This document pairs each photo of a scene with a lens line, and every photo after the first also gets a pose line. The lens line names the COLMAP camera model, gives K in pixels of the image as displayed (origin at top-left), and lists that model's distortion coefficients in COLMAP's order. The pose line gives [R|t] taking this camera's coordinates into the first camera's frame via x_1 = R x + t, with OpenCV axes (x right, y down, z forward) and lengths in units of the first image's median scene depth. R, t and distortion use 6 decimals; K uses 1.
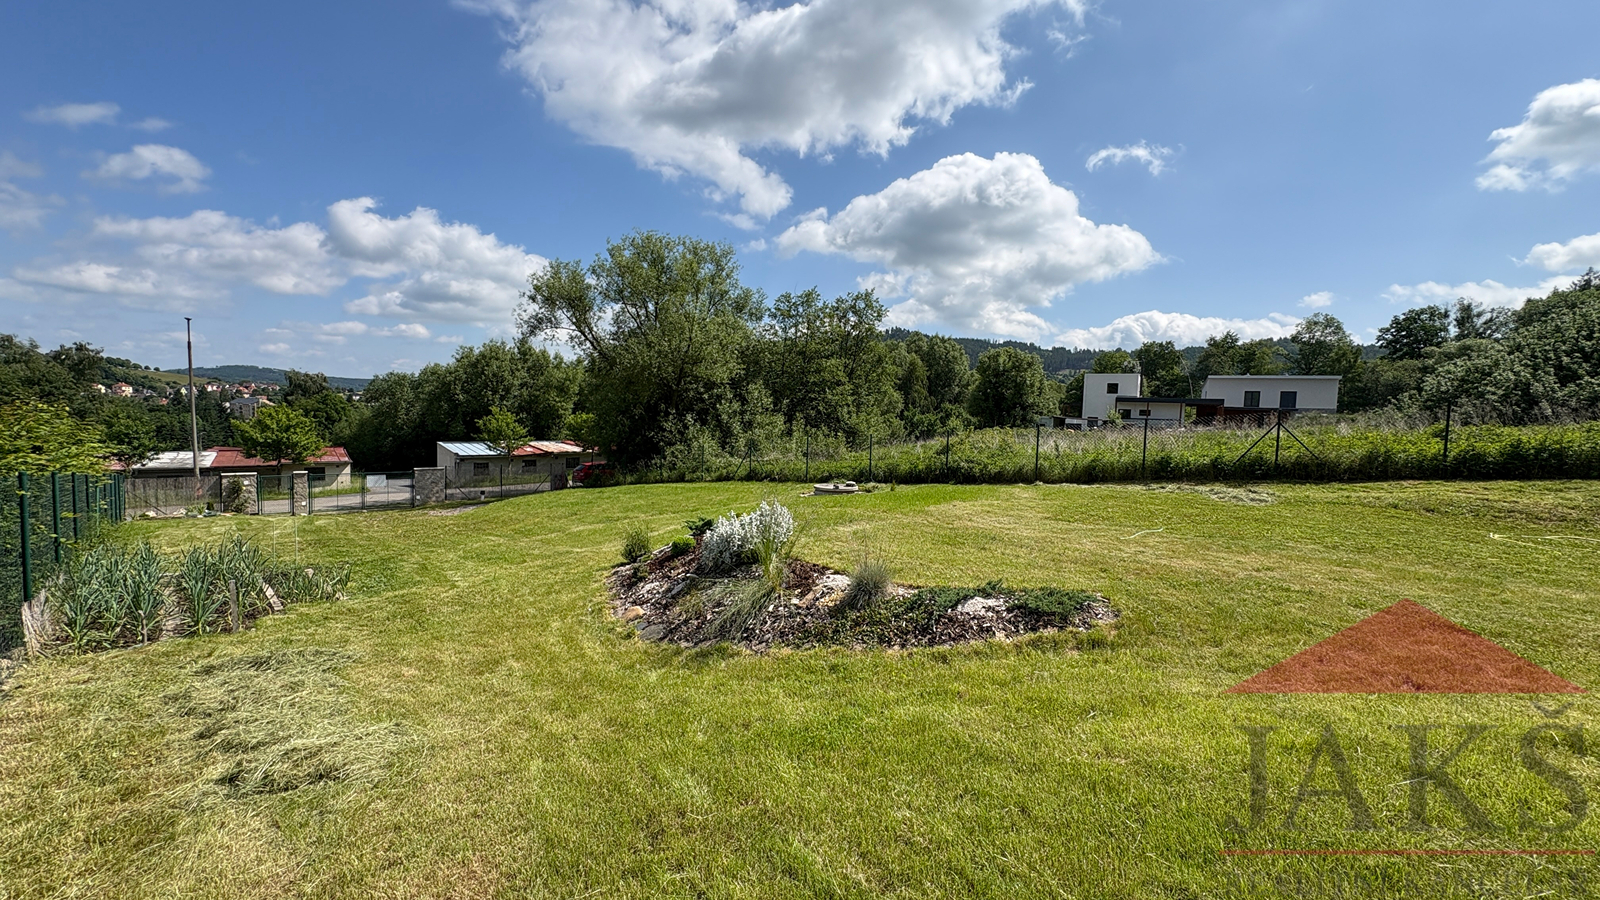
lens RADIAL K [[662.6, 0, 799.5], [0, 662.6, 451.2], [0, 0, 1]] dist [0.000420, -0.000136]
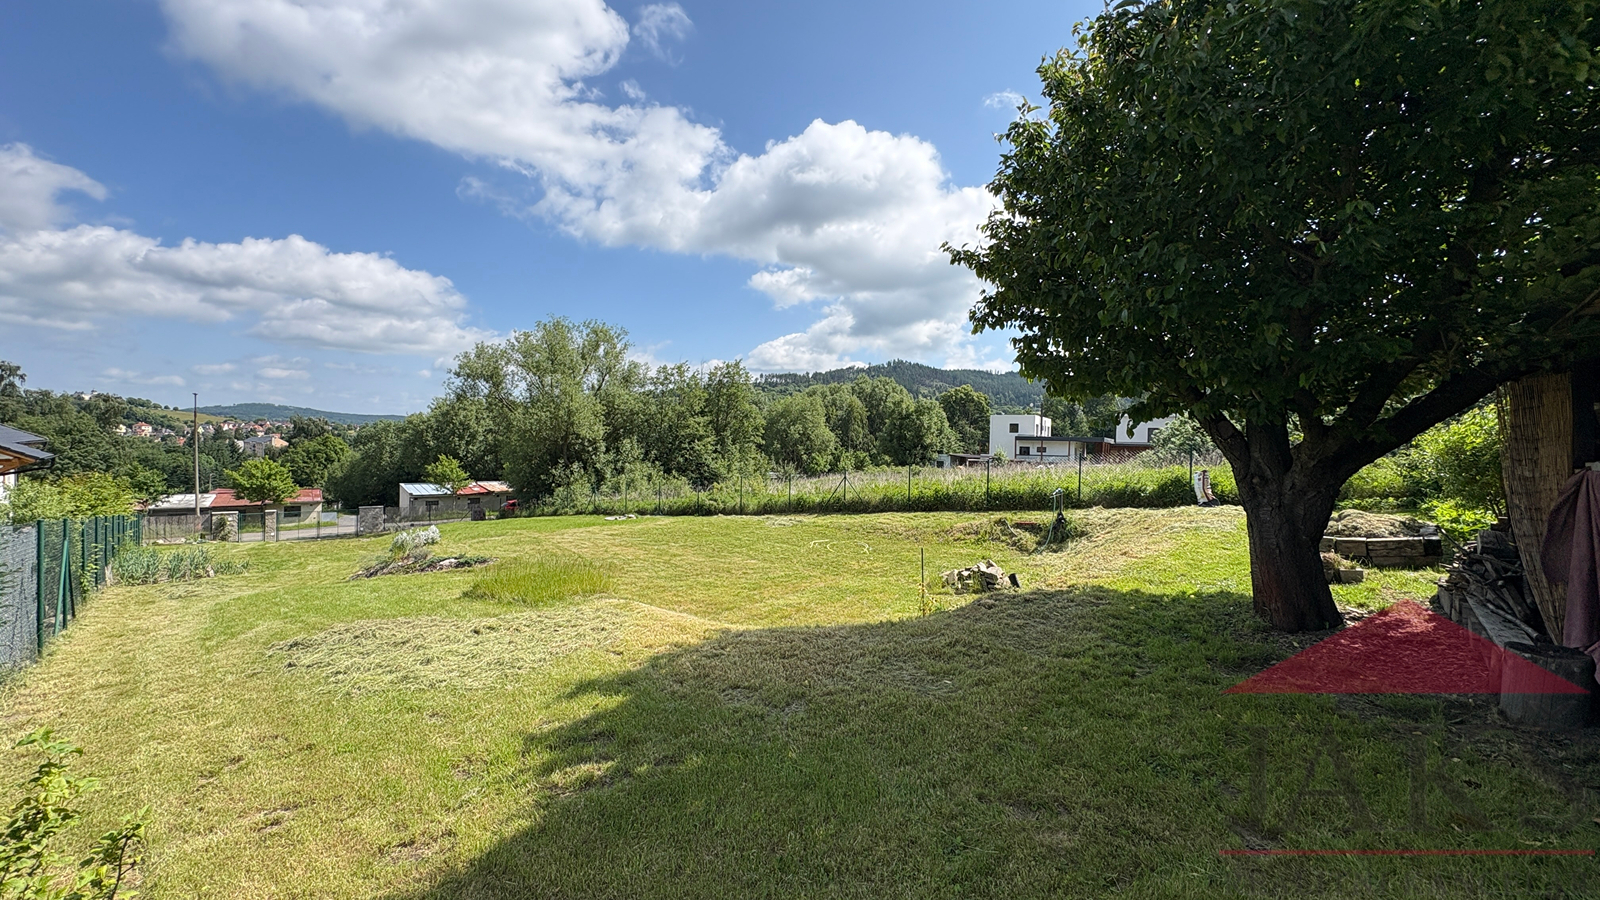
lens RADIAL K [[662.6, 0, 800.7], [0, 662.6, 453.2], [0, 0, 1]] dist [0.000420, -0.000136]
pose [[0.999880, -0.009180, -0.012476, 0.238255], [0.008625, 0.999004, -0.043786, -0.012070], [0.012865, 0.043673, 0.998963, -0.235975]]
